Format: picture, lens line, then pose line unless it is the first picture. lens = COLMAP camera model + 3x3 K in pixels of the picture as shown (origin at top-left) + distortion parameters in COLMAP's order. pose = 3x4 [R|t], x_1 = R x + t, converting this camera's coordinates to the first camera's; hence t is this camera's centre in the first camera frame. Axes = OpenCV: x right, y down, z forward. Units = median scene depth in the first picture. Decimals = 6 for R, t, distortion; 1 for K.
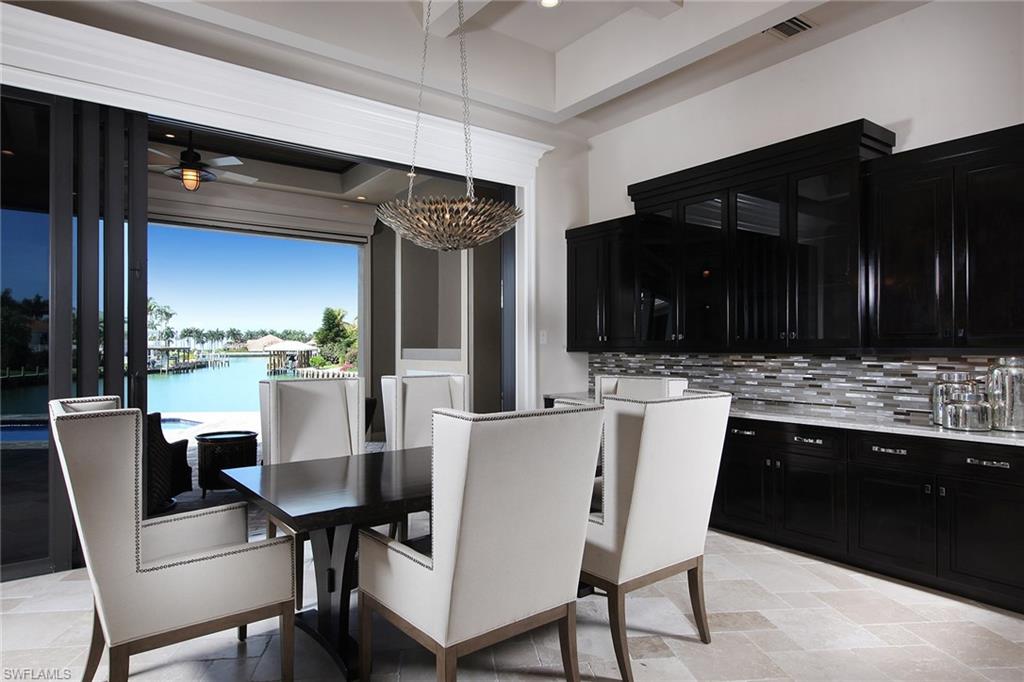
lens RADIAL K [[629.0, 0, 511.9], [0, 629.0, 343.1], [0, 0, 1]] dist [0.001884, 0.000180]
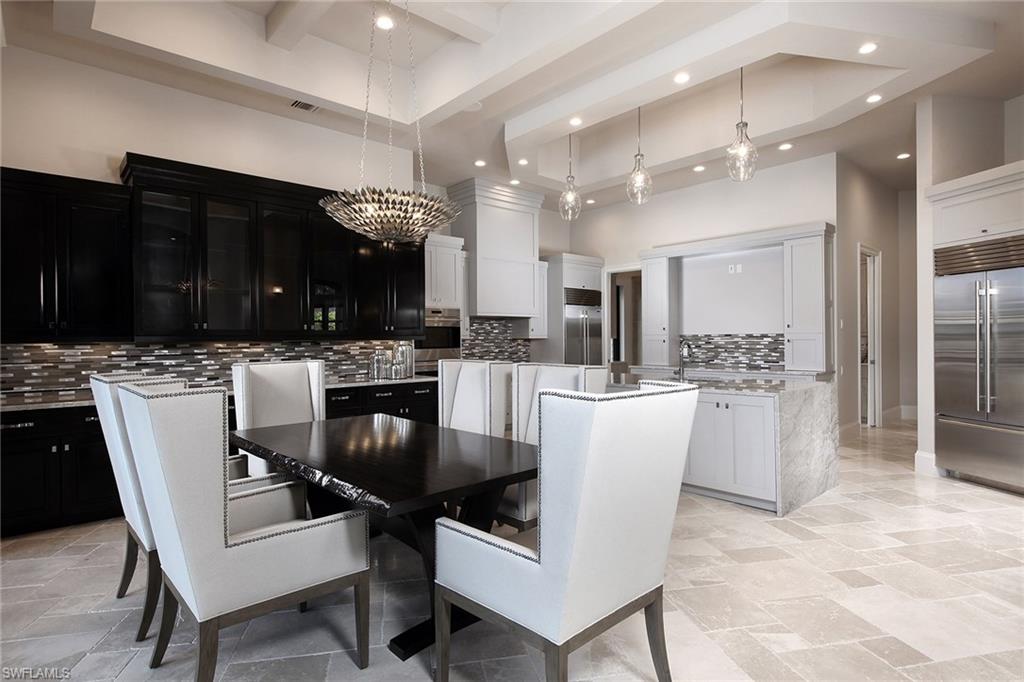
lens RADIAL K [[538.8, 0, 511.2], [0, 538.8, 338.2], [0, 0, 1]] dist [-0.000567, -0.000032]
pose [[-0.091794, -0.005932, 0.995760, -0.708243], [-0.002750, 0.999980, 0.005703, 0.002992], [-0.995774, -0.002215, -0.091808, 0.613583]]
